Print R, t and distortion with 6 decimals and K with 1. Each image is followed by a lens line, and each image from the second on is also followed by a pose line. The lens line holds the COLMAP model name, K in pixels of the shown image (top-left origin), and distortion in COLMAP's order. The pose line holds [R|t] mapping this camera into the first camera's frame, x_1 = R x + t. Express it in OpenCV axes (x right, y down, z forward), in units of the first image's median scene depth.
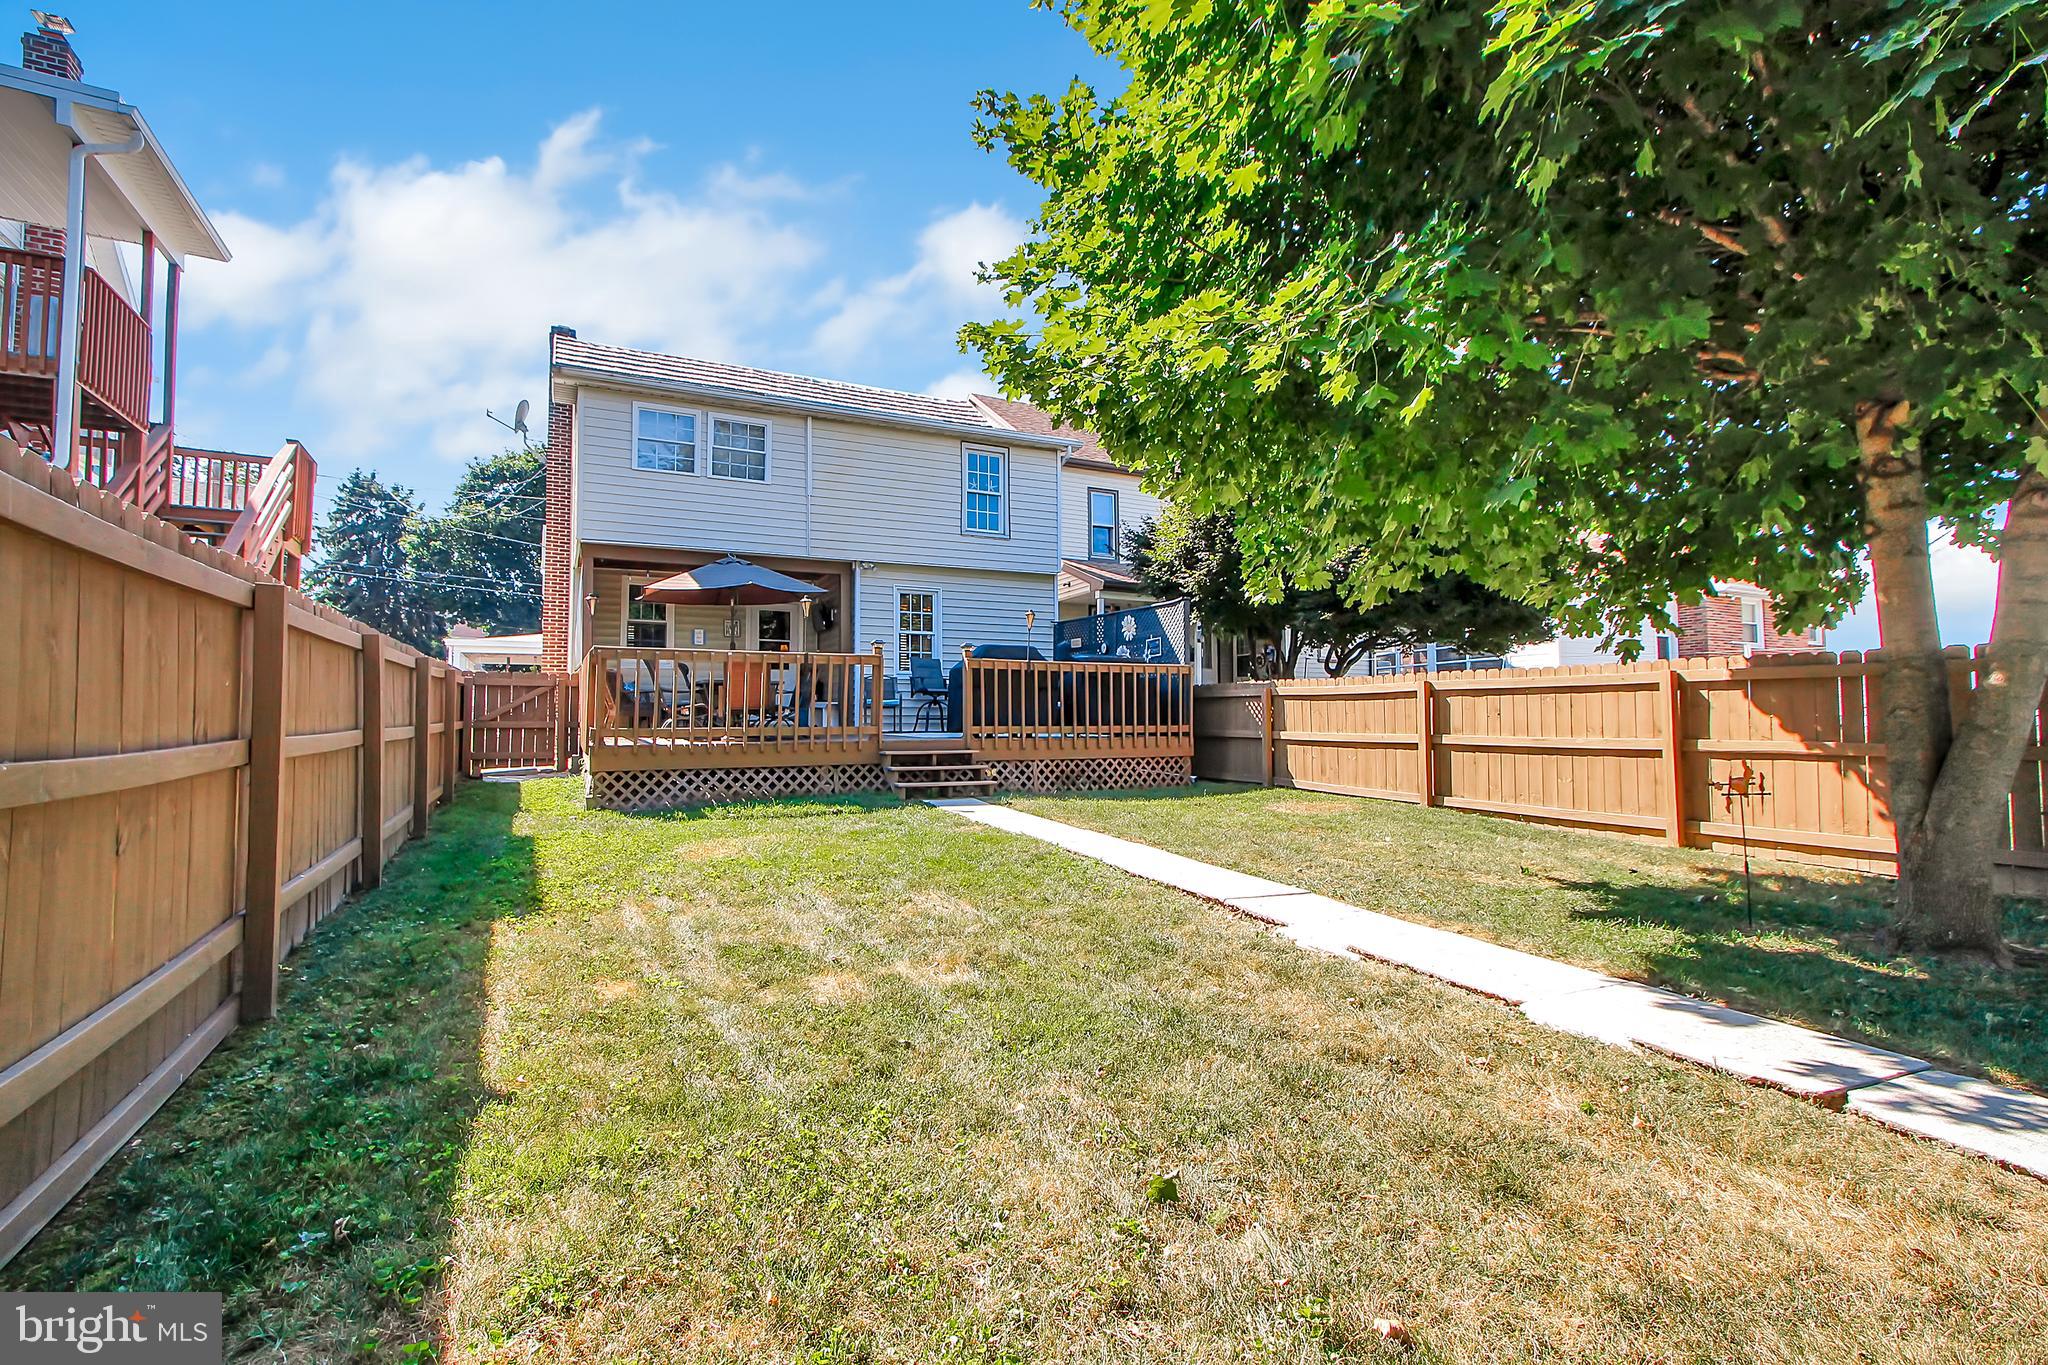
lens RADIAL K [[918.1, 0, 1024.0], [0, 918.1, 682.5], [0, 0, 1]] dist [0.000223, 0.000012]
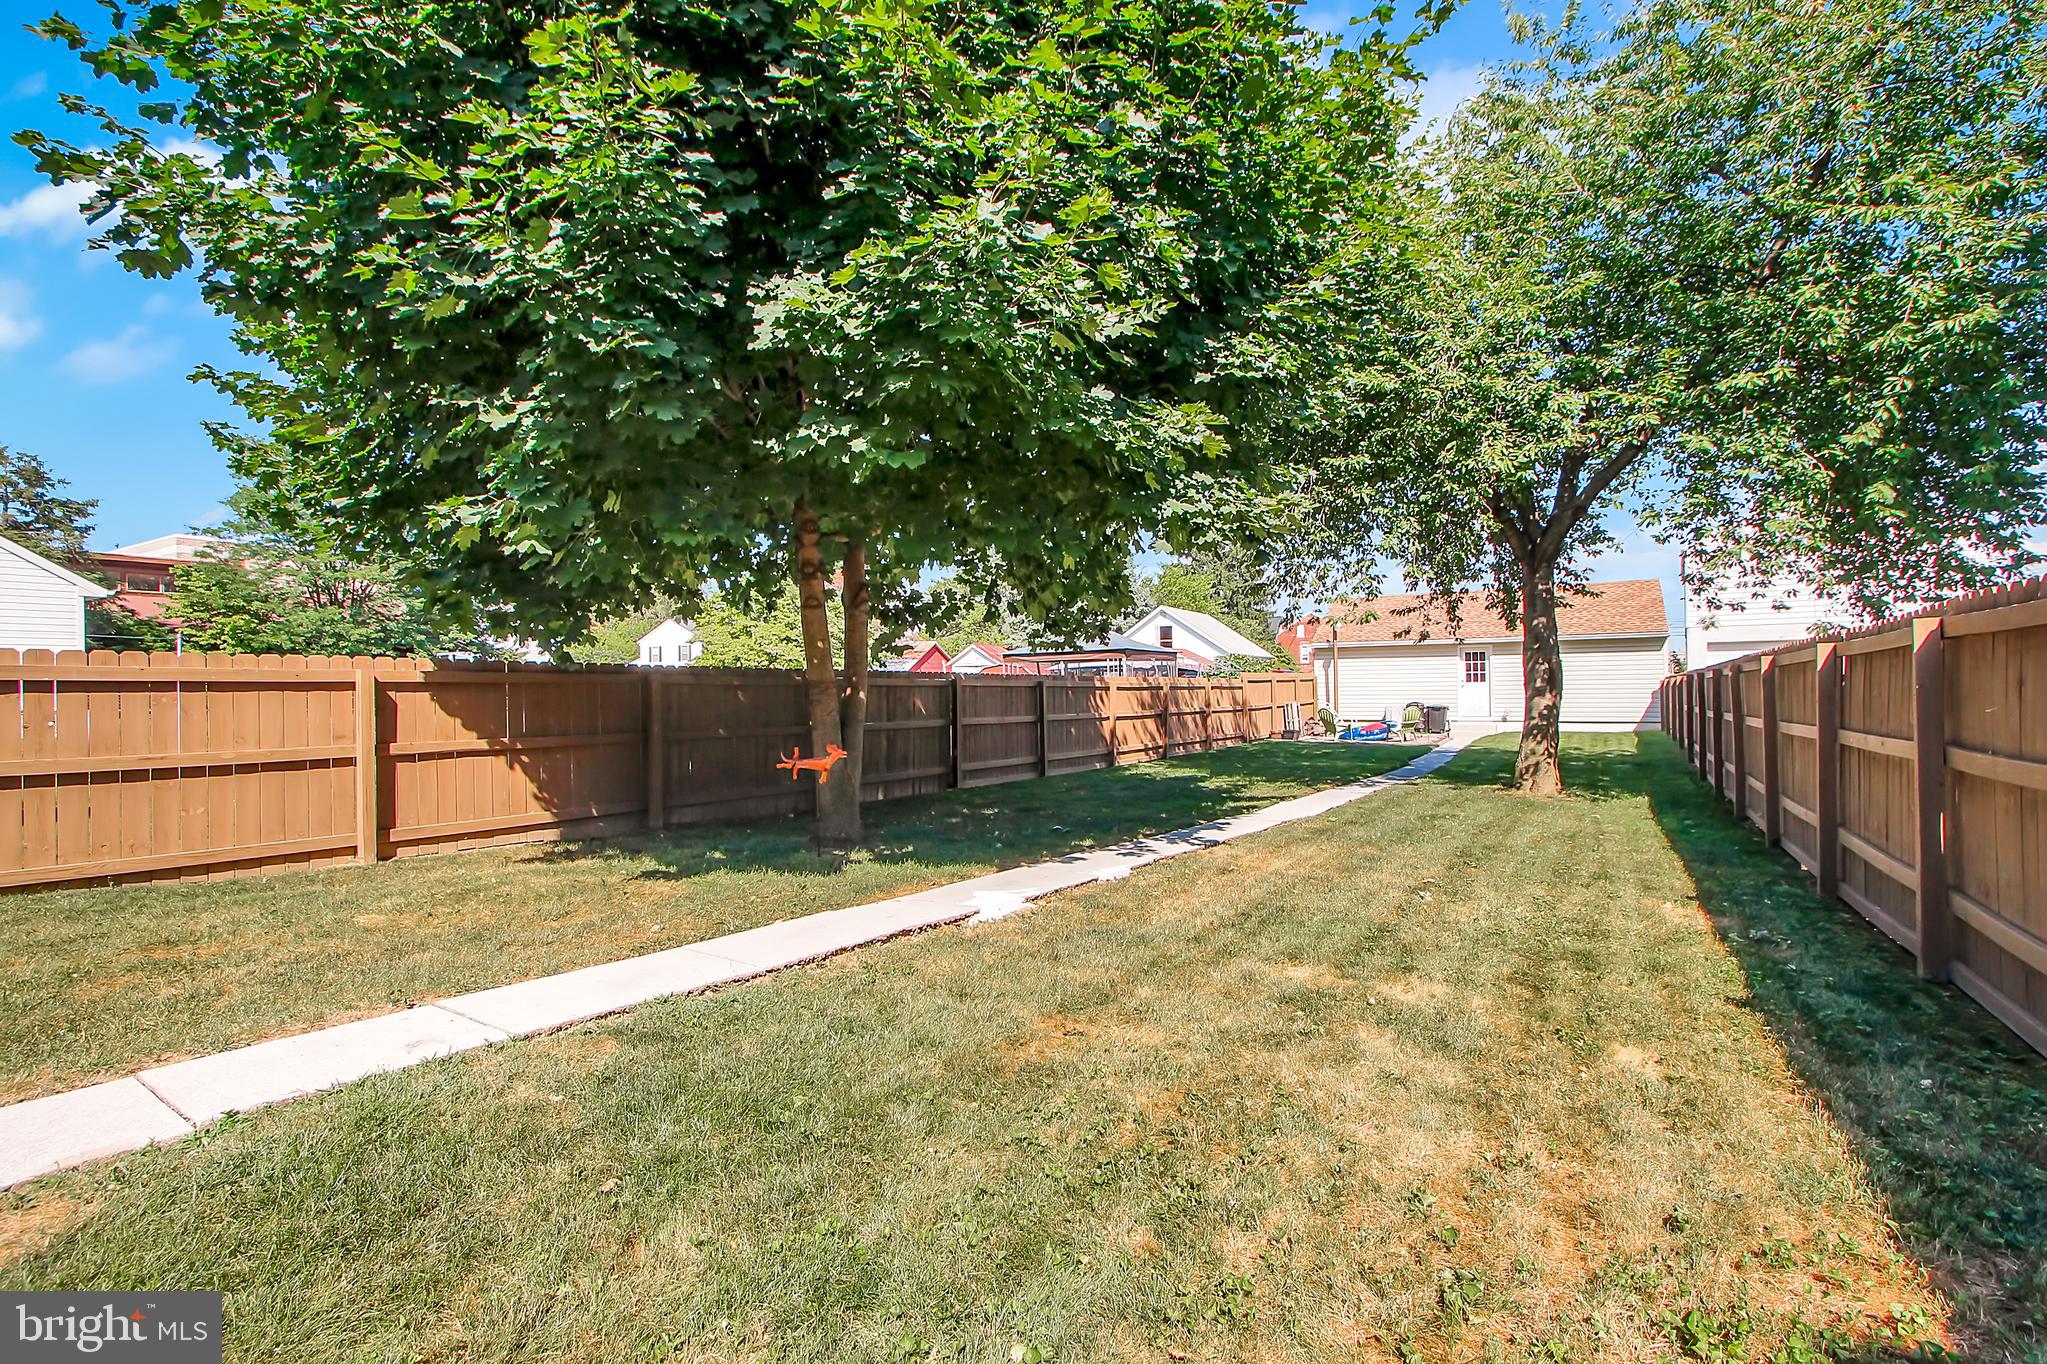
lens RADIAL K [[917.6, 0, 1023.5], [0, 917.6, 682.0], [0, 0, 1]] dist [0.000223, 0.000012]
pose [[-0.492869, 0.021150, 0.869846, -0.438728], [-0.021663, 0.999096, -0.036567, 0.020324], [-0.869834, -0.036866, -0.491966, 0.954845]]
